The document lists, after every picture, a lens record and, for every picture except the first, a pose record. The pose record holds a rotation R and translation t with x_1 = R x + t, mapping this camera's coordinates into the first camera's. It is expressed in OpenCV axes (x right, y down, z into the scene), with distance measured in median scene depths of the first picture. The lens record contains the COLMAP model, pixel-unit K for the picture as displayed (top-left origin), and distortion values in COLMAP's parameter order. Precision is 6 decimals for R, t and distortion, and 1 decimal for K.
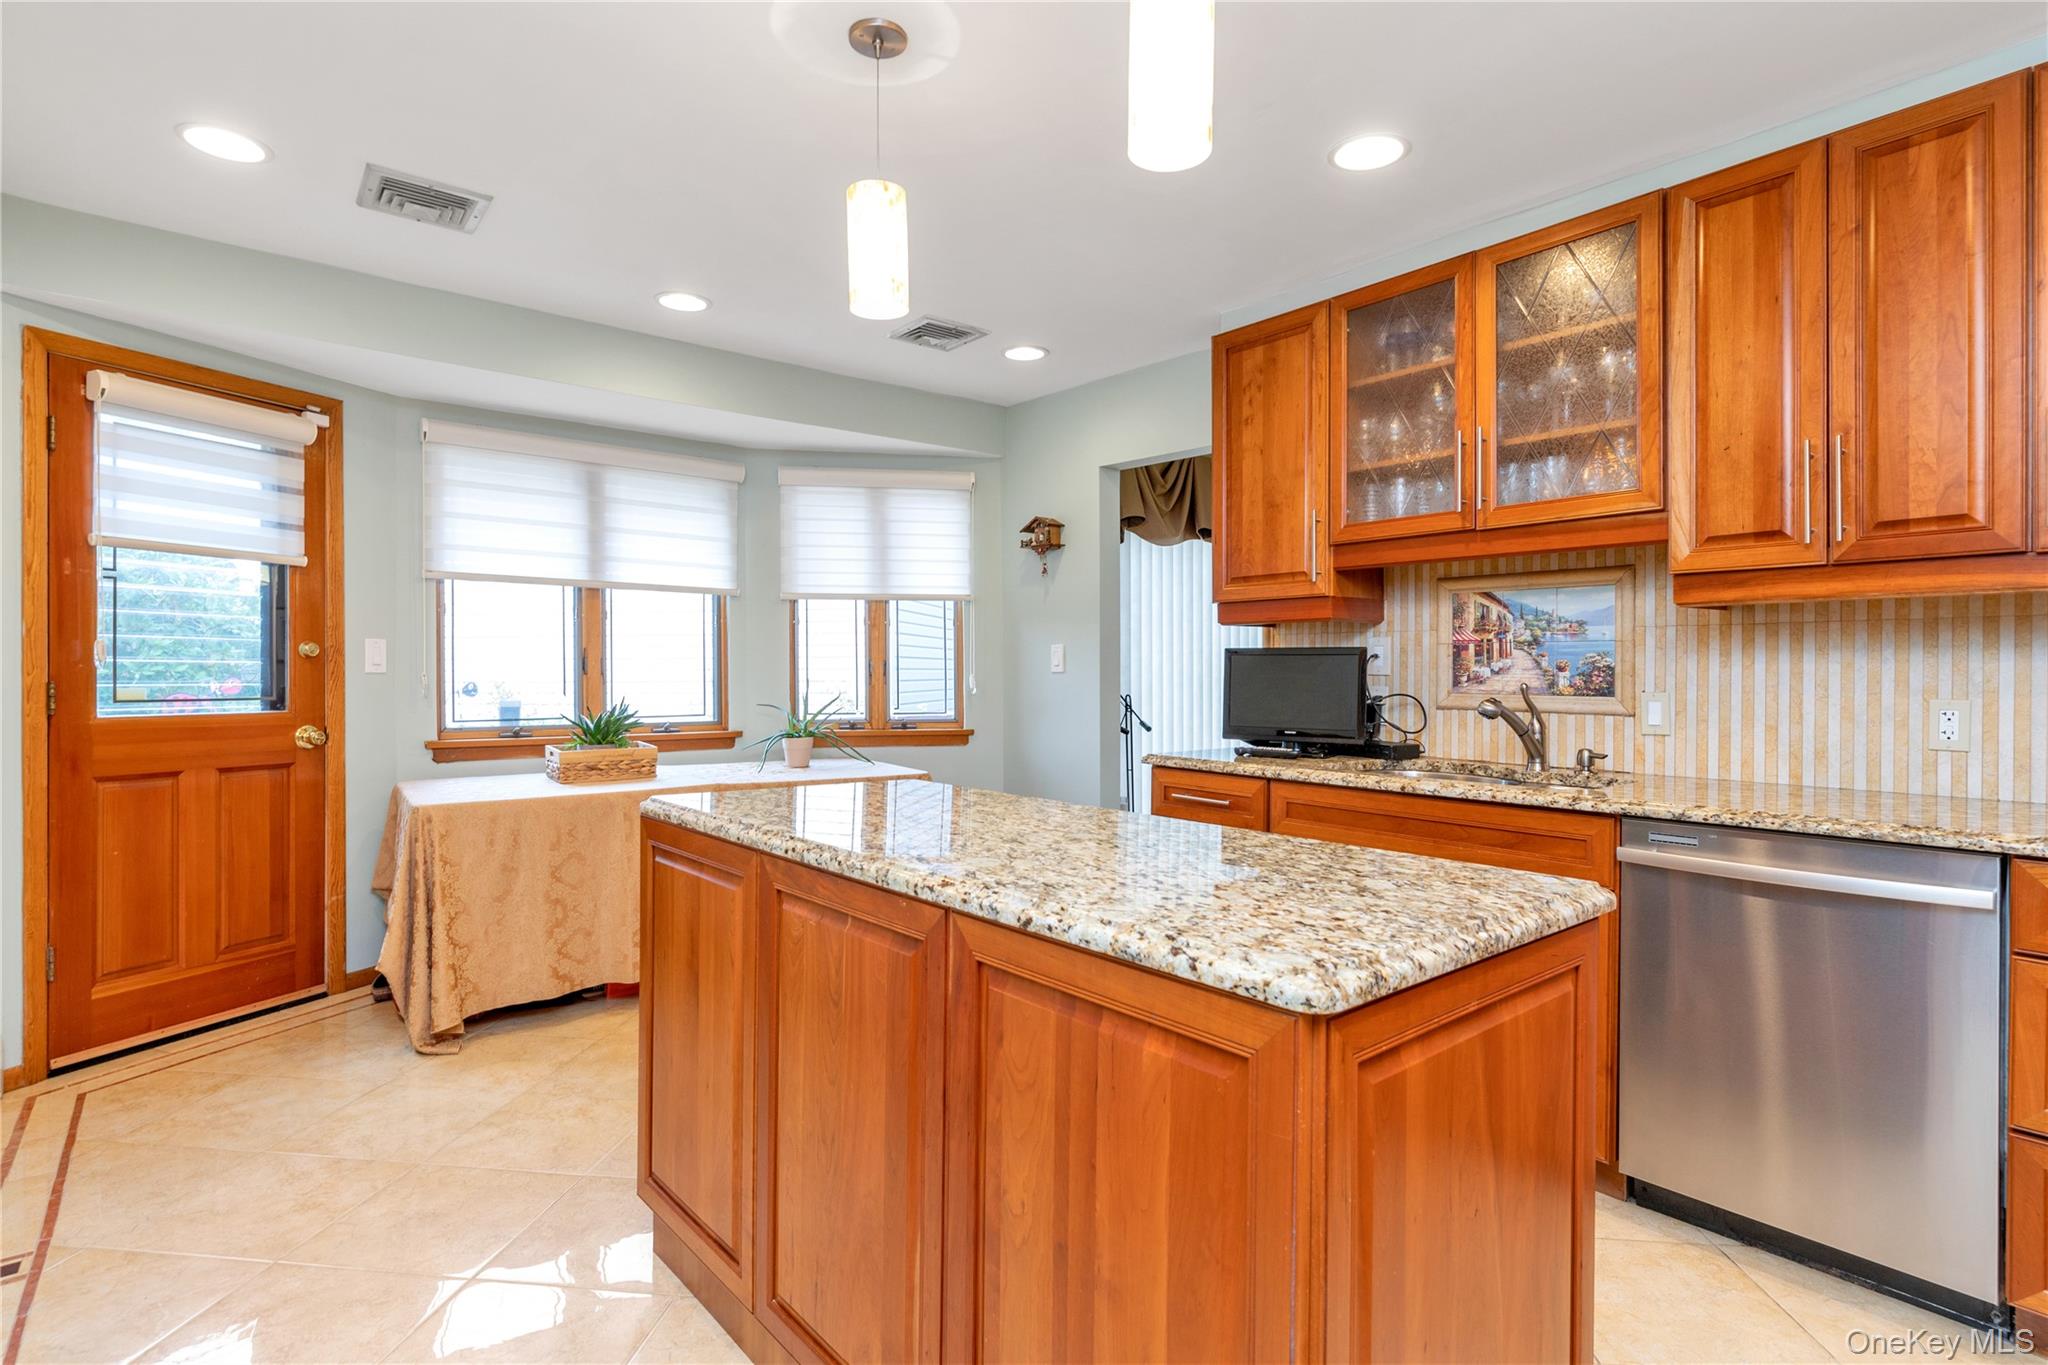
lens RADIAL K [[999.0, 0, 1019.7], [0, 999.0, 667.5], [0, 0, 1]] dist [-0.001370, -0.000174]
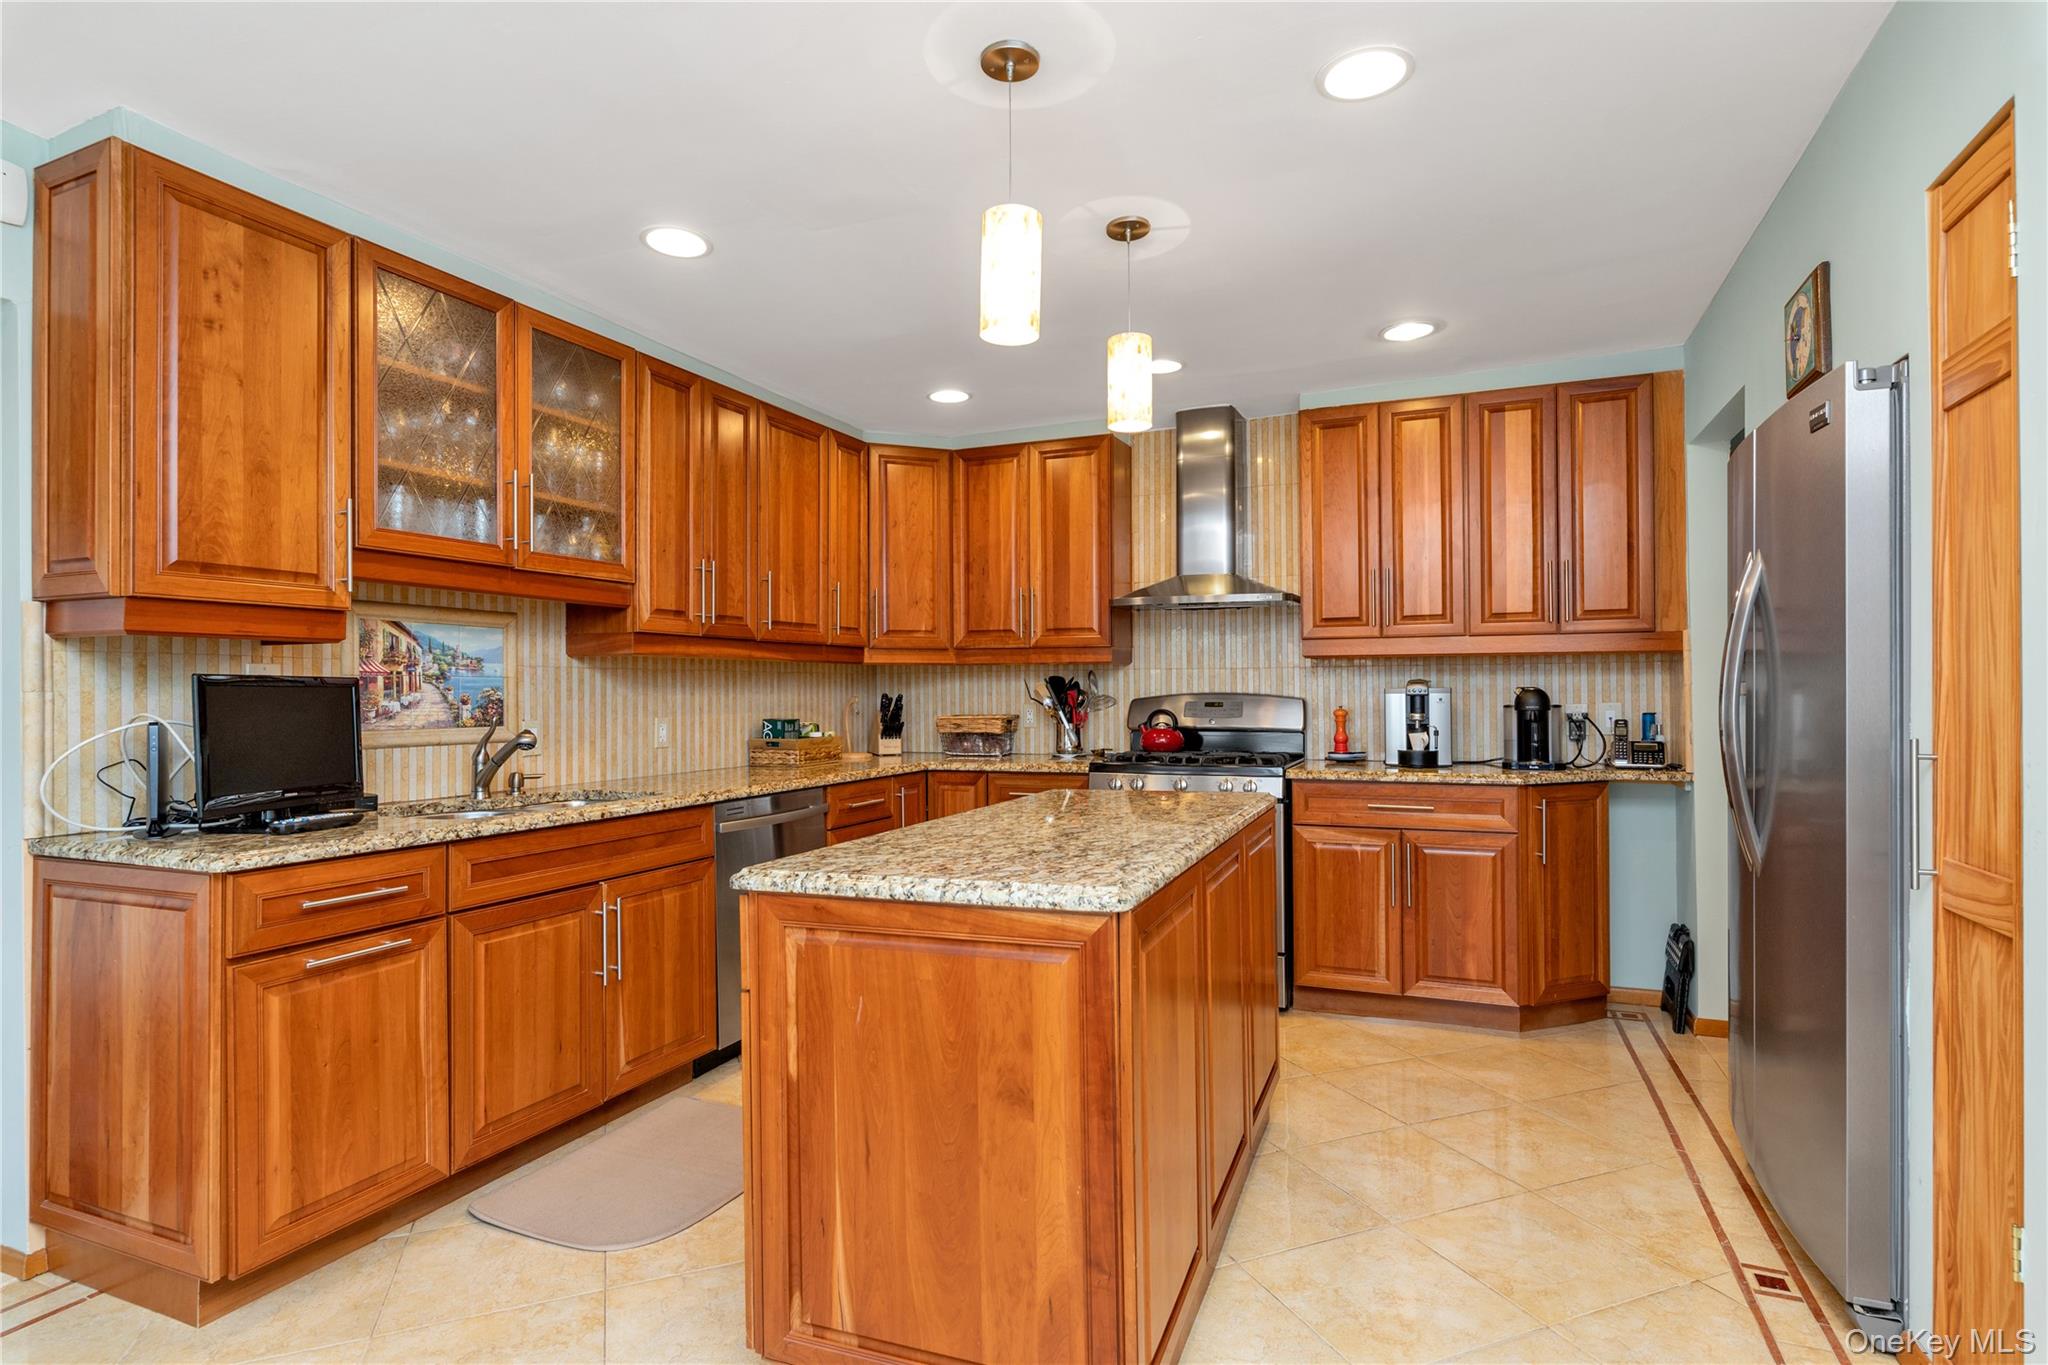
lens RADIAL K [[1039.8, 0, 1021.6], [0, 1039.8, 691.4], [0, 0, 1]] dist [0.002180, 0.000300]
pose [[-0.461932, 0.000978, 0.886915, -0.694670], [0.002446, 0.999997, 0.000171, -0.008622], [-0.886912, 0.002248, -0.461933, 0.963648]]
